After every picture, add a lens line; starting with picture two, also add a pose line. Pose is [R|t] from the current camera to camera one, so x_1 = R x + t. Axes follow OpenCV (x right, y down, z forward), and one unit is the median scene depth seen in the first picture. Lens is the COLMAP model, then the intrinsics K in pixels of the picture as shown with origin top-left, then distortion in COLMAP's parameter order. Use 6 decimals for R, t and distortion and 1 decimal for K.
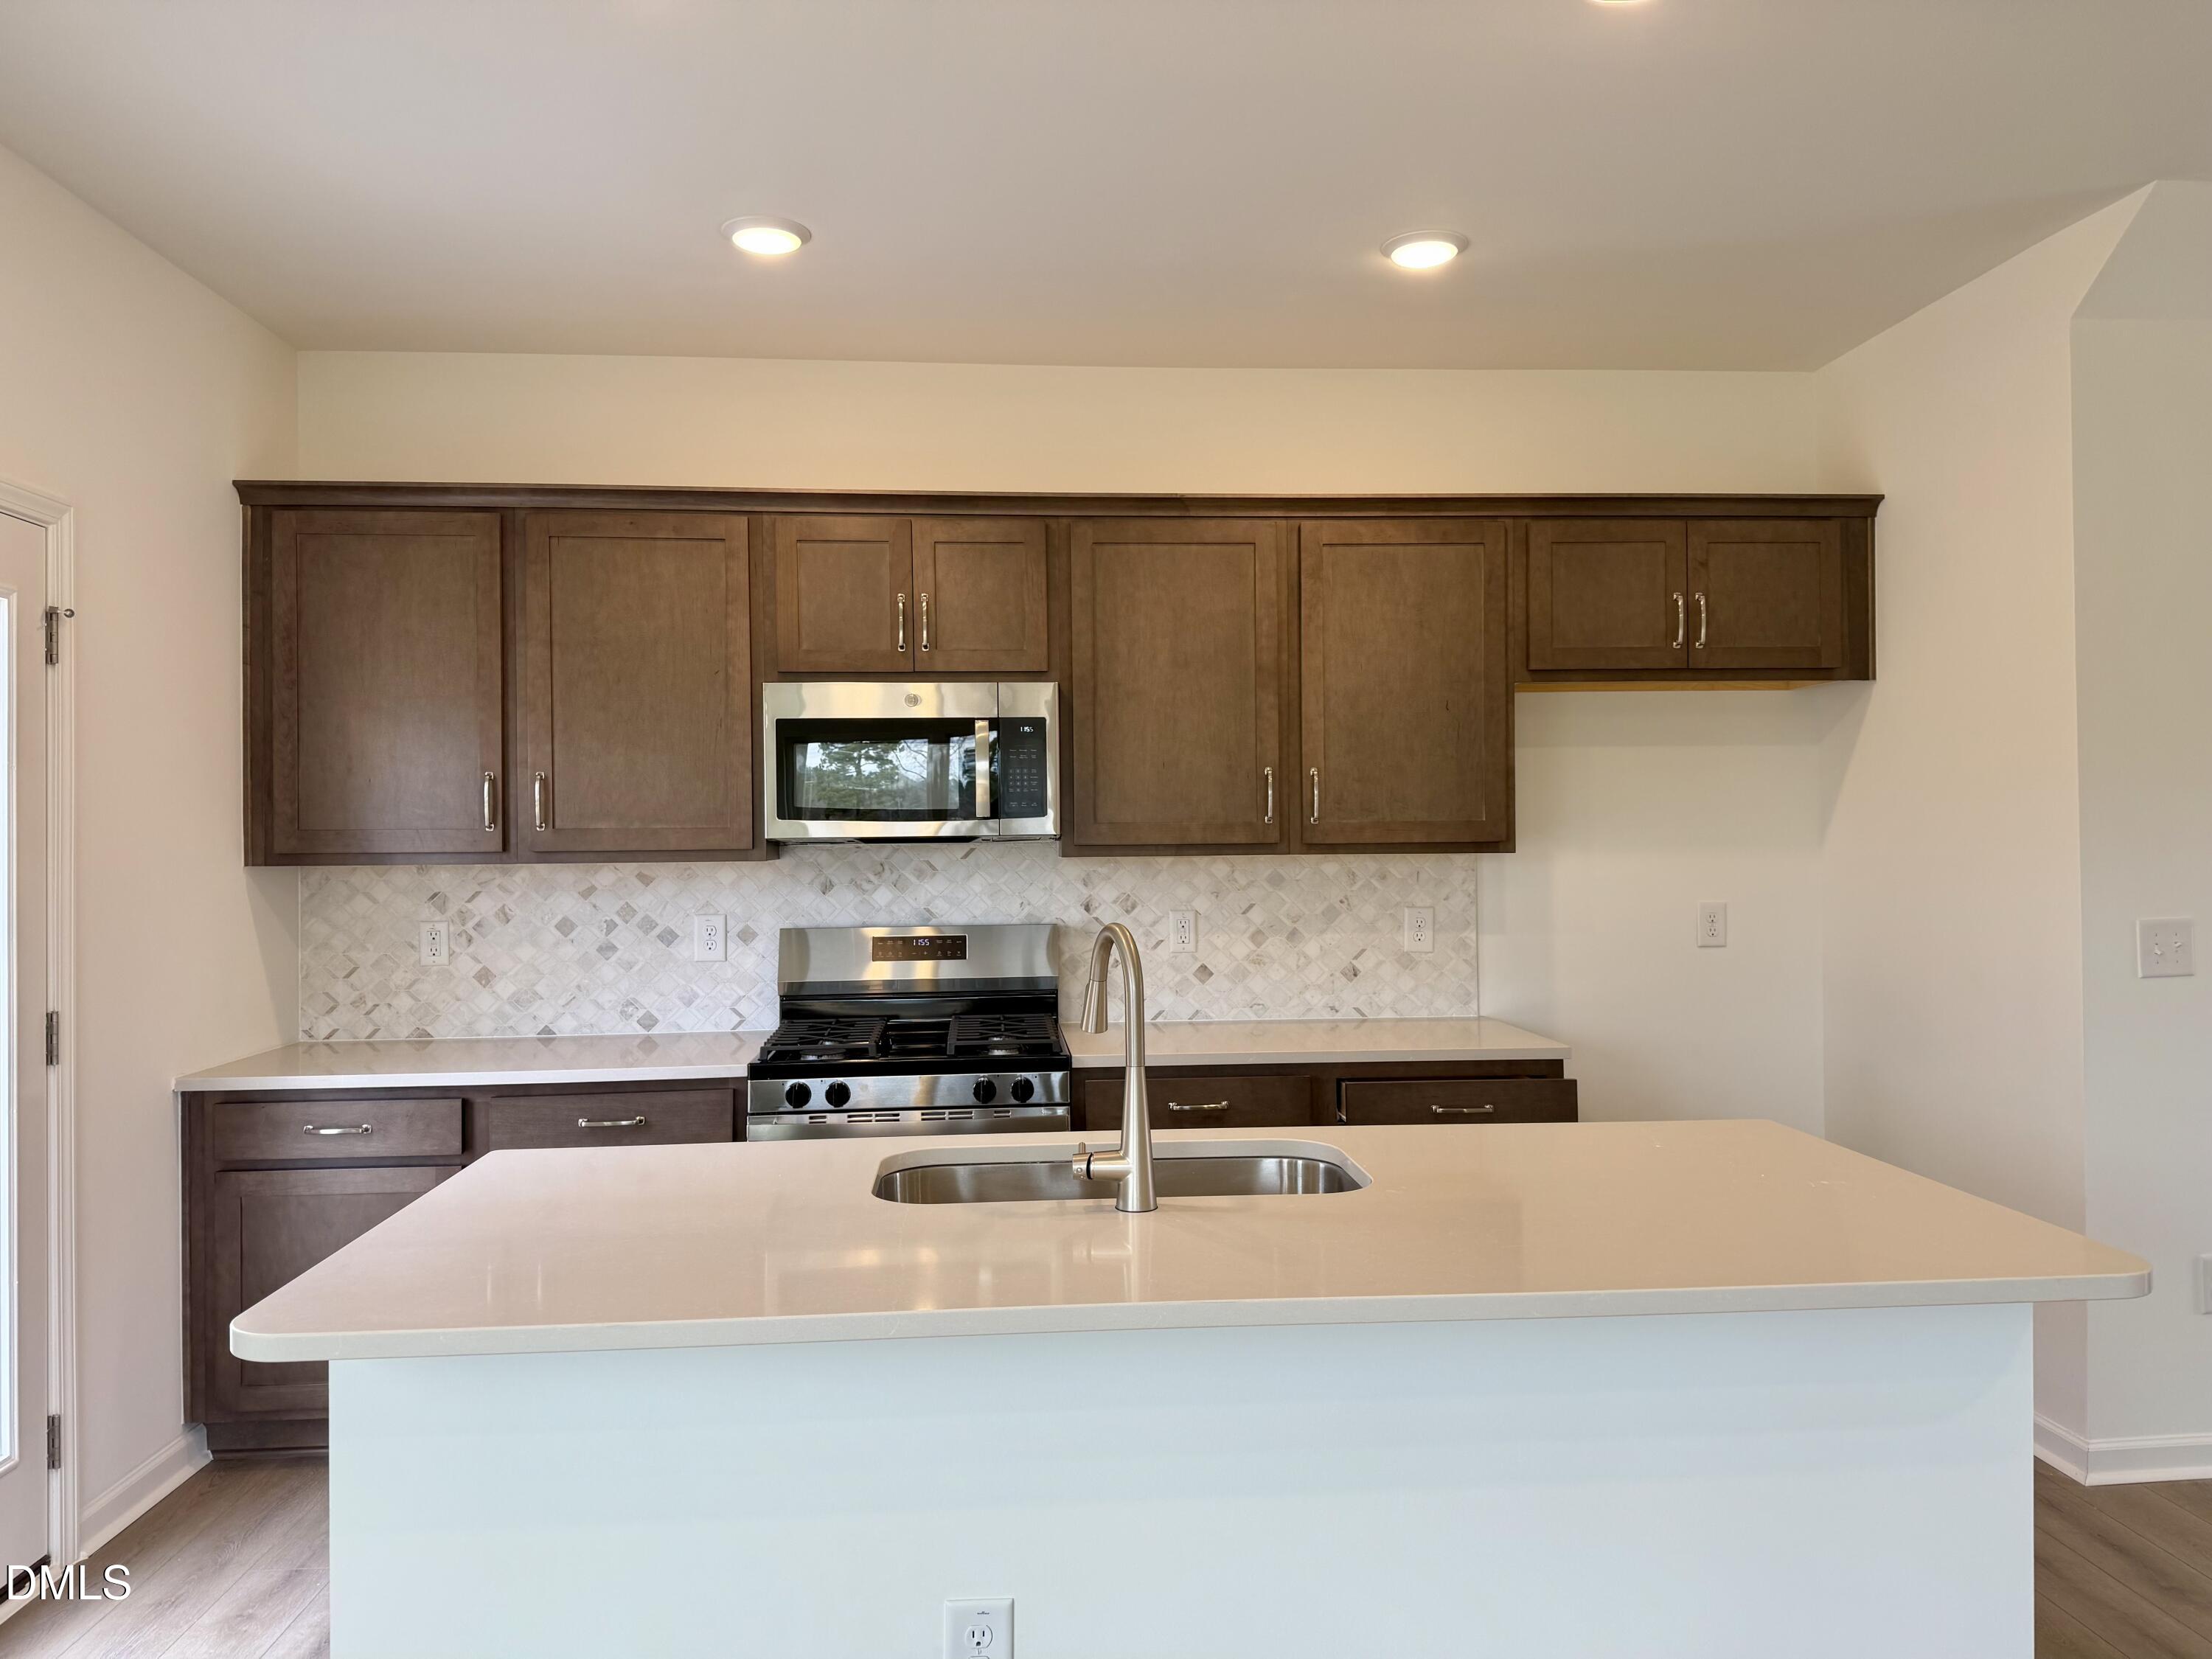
lens RADIAL K [[1541.1, 0, 1106.0], [0, 1541.1, 829.5], [0, 0, 1]] dist [0.073685, -0.136793]
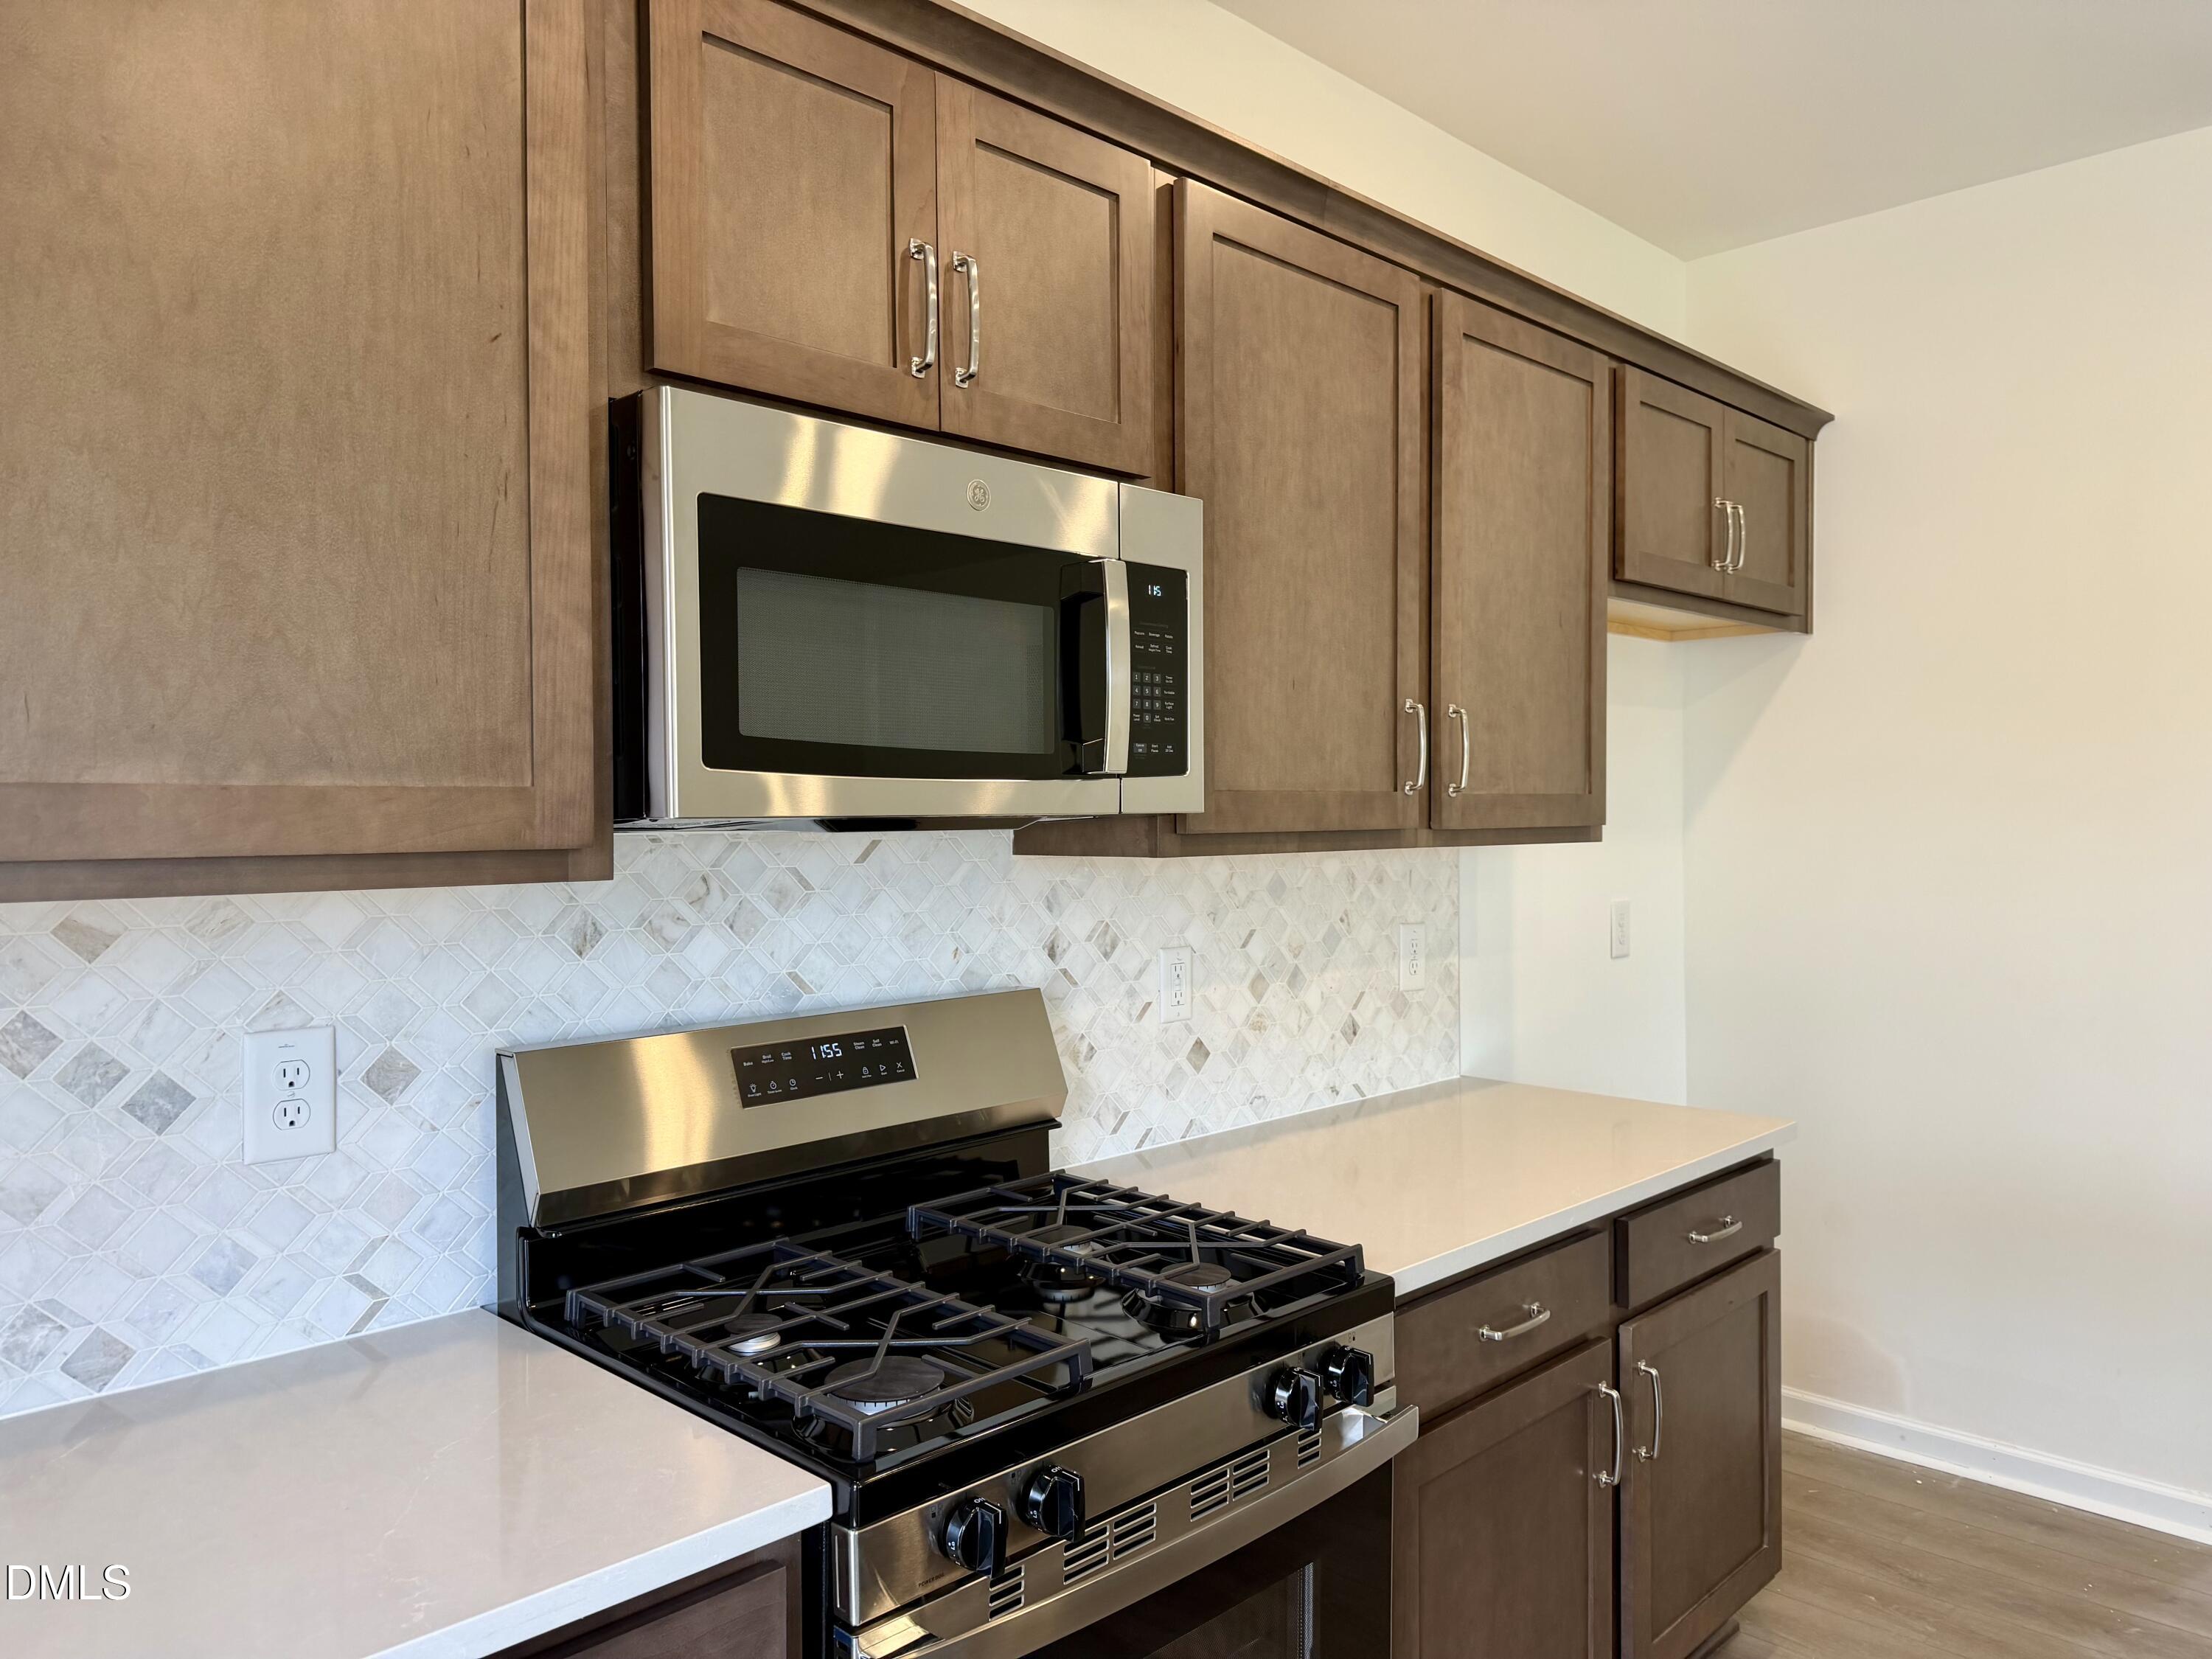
lens RADIAL K [[1541.1, 0, 1106.0], [0, 1541.1, 829.5], [0, 0, 1]] dist [0.073685, -0.136793]
pose [[0.761625, -0.002664, 0.648012, -0.343341], [-0.006075, 0.999918, 0.011252, 0.003035], [-0.647989, -0.012507, 0.761547, 0.596642]]
